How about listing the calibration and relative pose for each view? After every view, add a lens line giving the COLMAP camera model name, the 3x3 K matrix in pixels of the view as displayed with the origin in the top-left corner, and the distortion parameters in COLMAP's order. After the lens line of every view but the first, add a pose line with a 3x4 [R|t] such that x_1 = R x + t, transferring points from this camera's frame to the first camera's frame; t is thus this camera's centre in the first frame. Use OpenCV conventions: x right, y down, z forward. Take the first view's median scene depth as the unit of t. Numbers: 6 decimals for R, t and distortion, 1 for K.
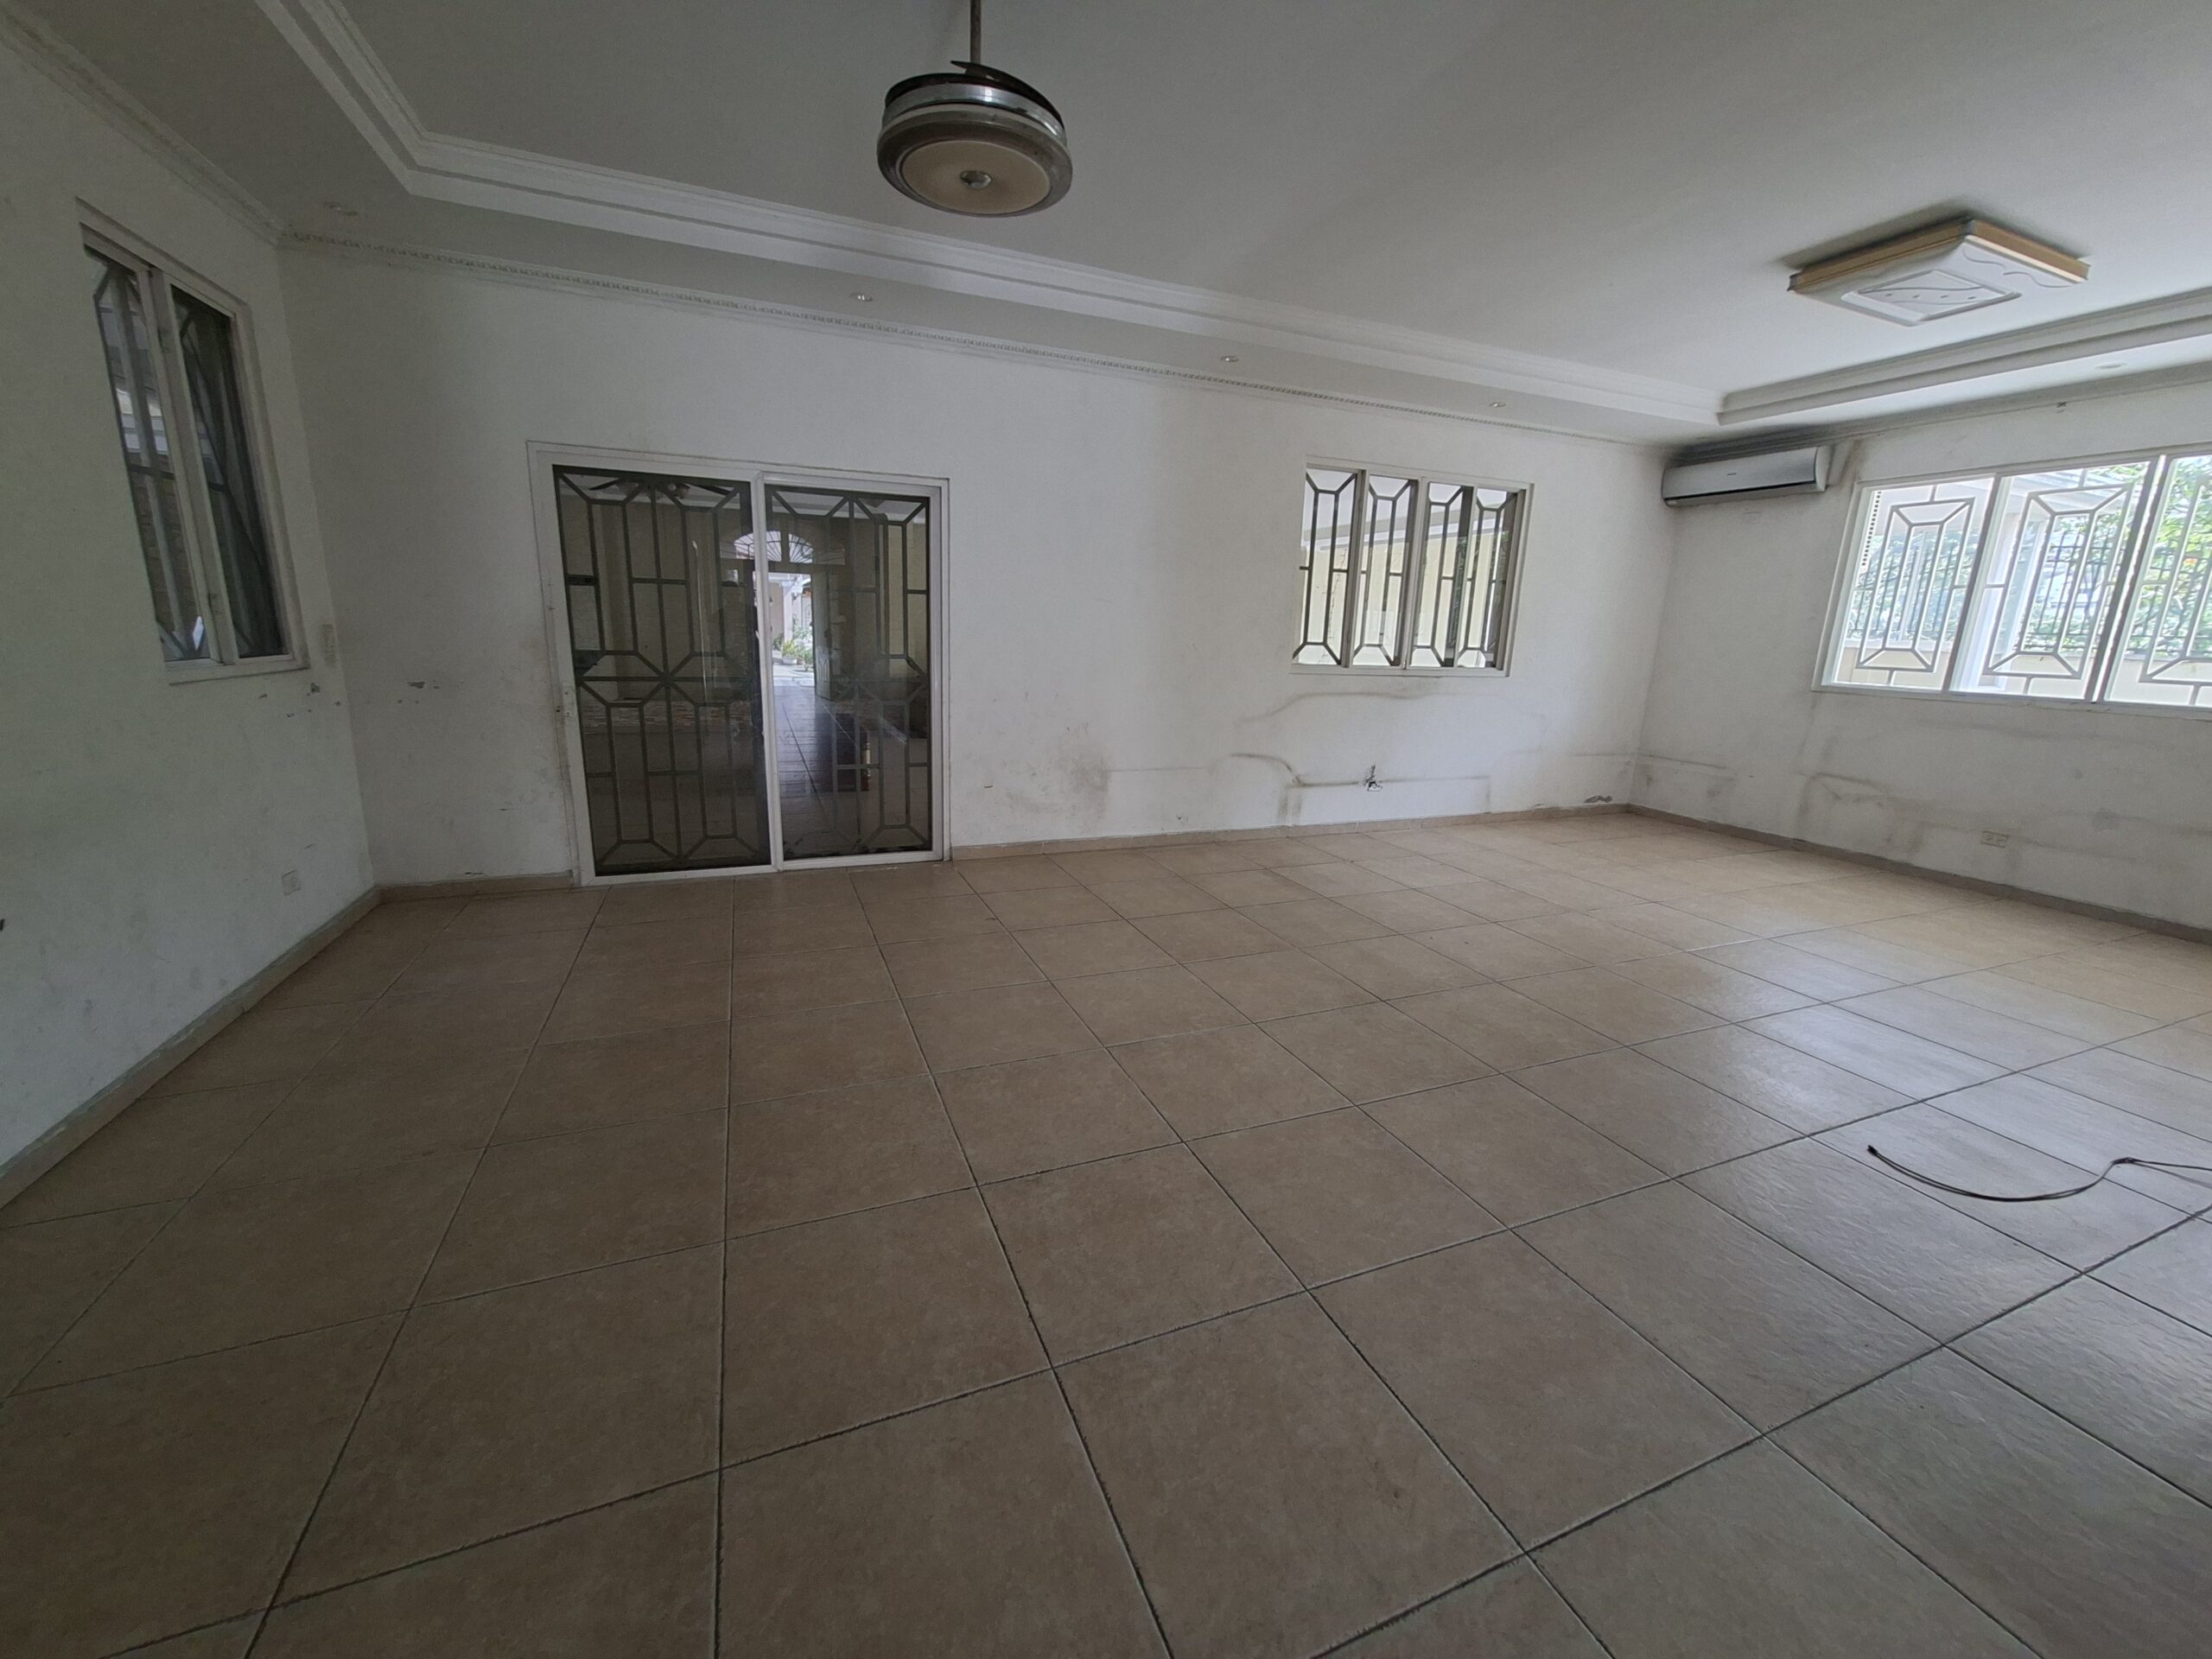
lens RADIAL K [[870.5, 0, 1097.7], [0, 870.5, 835.5], [0, 0, 1]] dist [-0.003611, 0.001704]
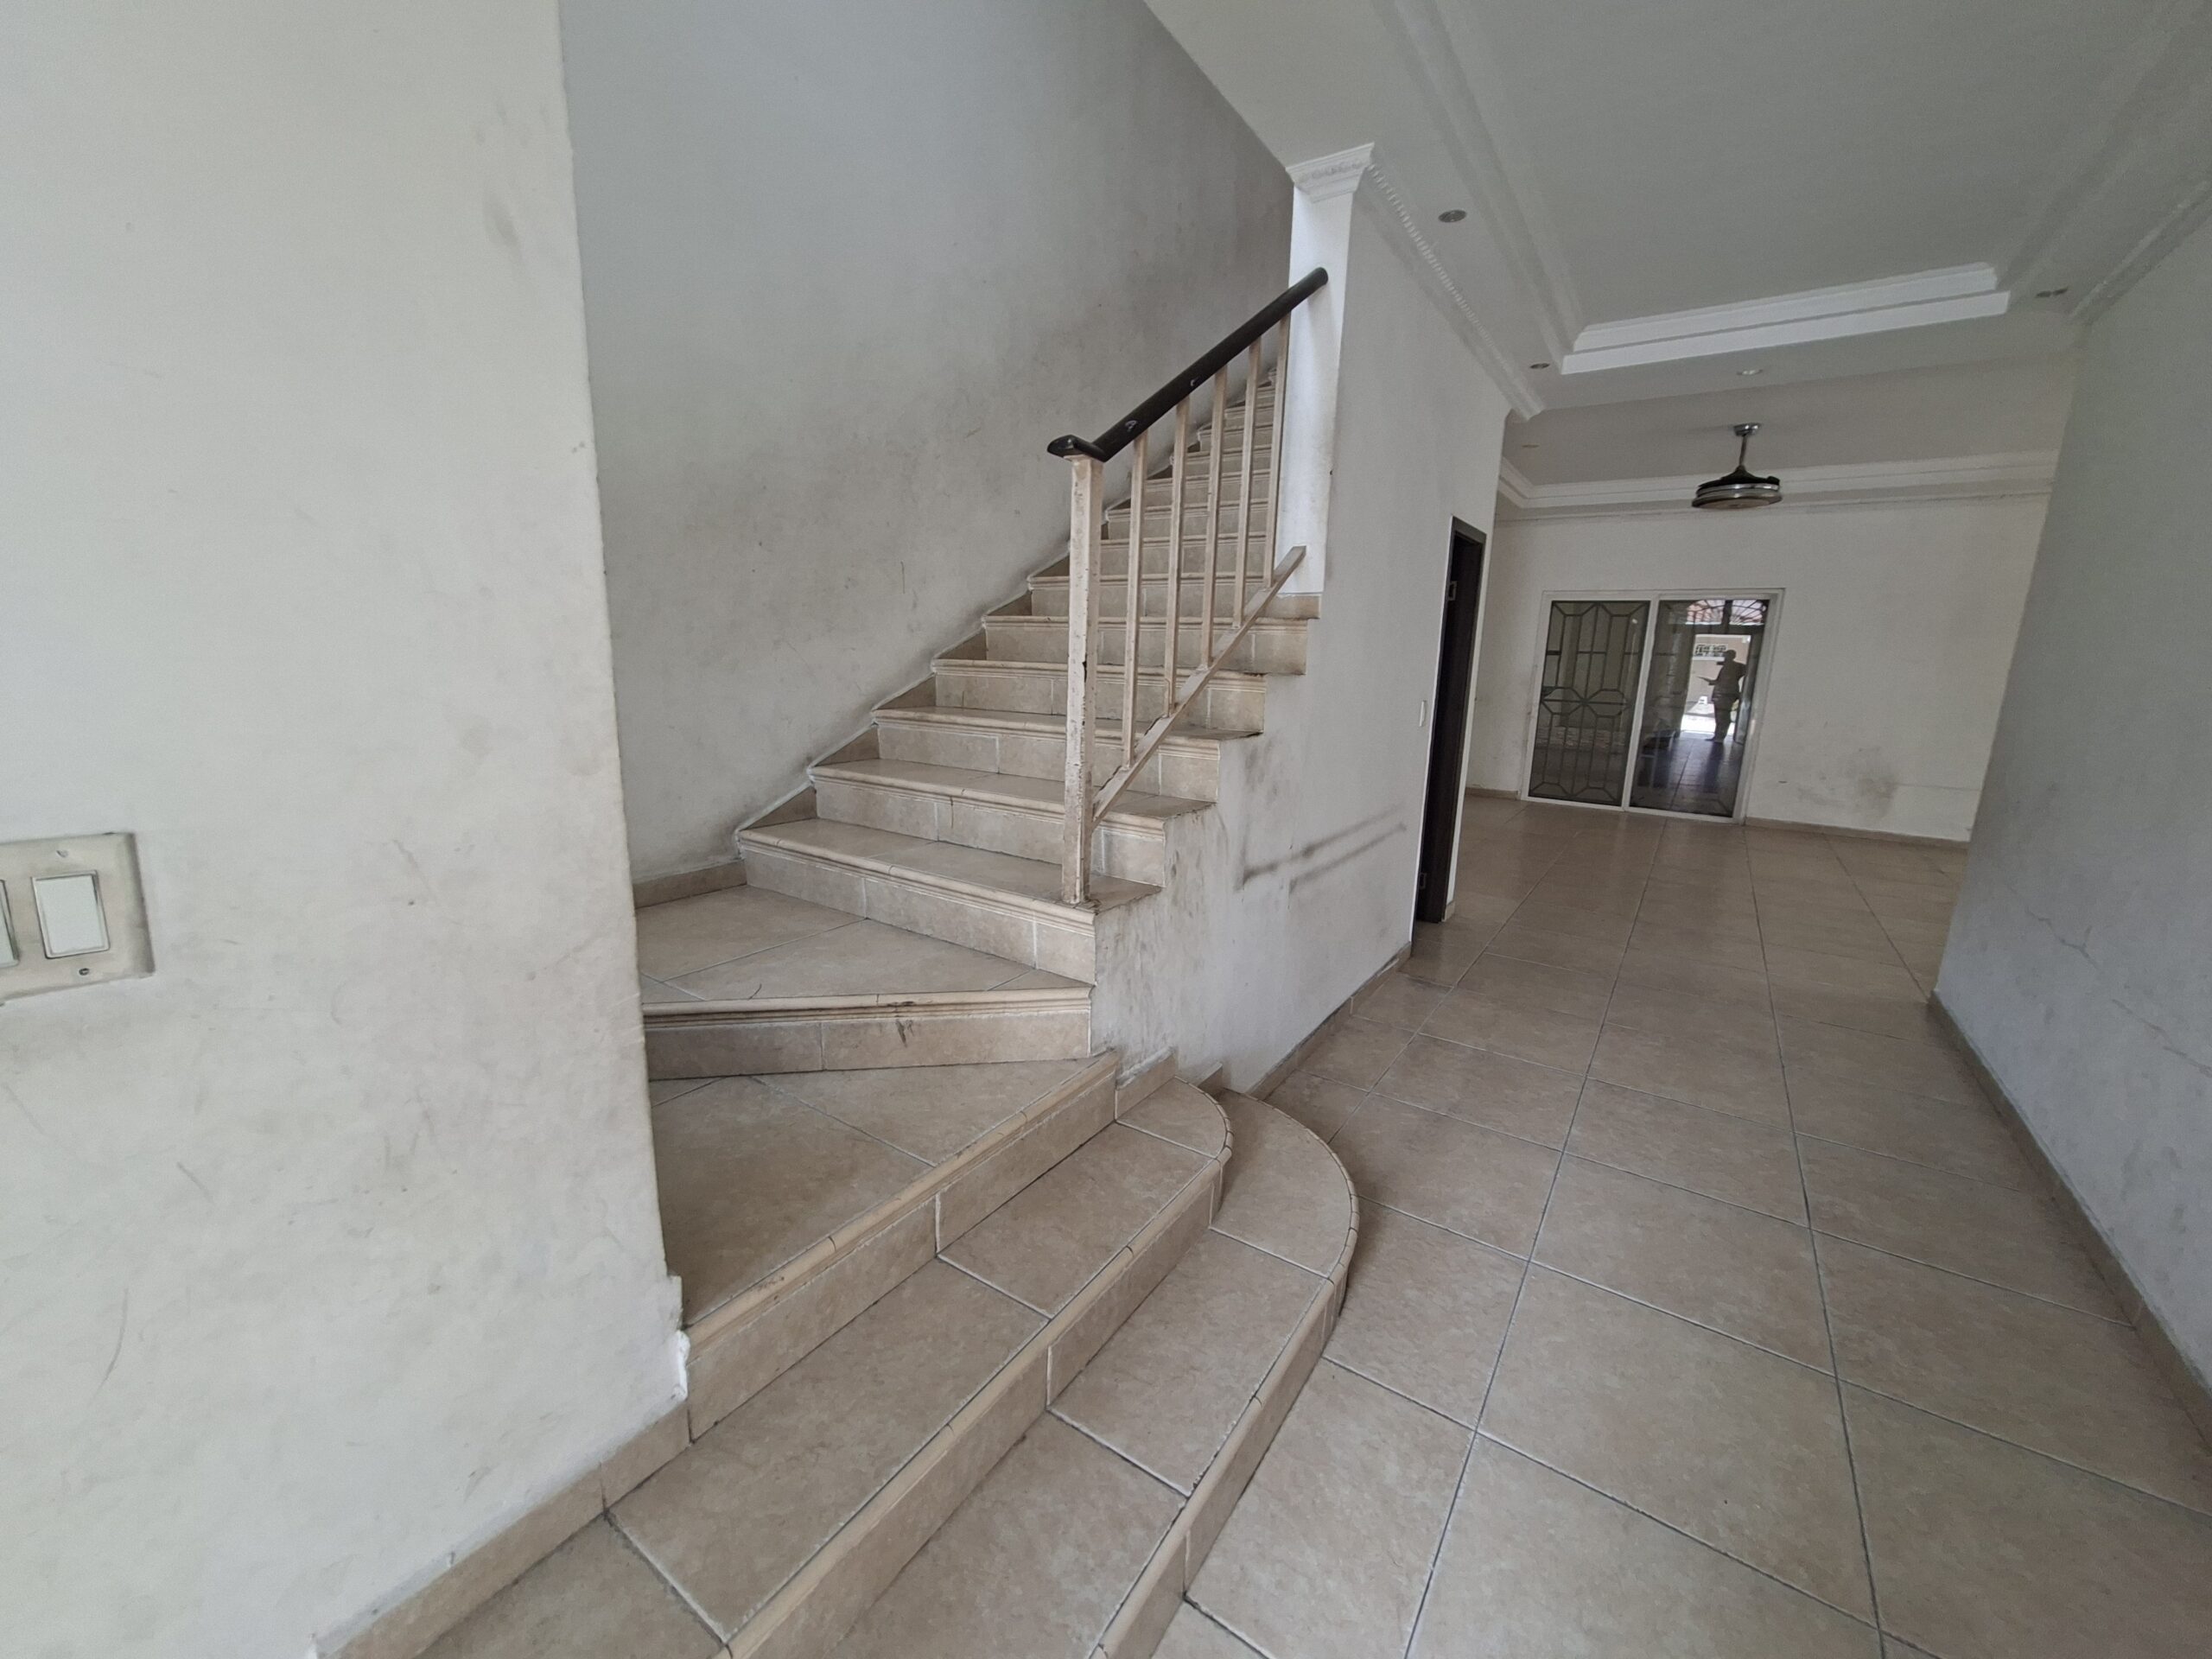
lens RADIAL K [[870.5, 0, 1111.9], [0, 870.5, 820.0], [0, 0, 1]] dist [-0.003611, 0.001704]
pose [[0.547123, 0.156997, -0.822197, 0.549875], [-0.195250, 0.979094, 0.057029, 0.169308], [0.813962, 0.129332, 0.566338, -0.901187]]
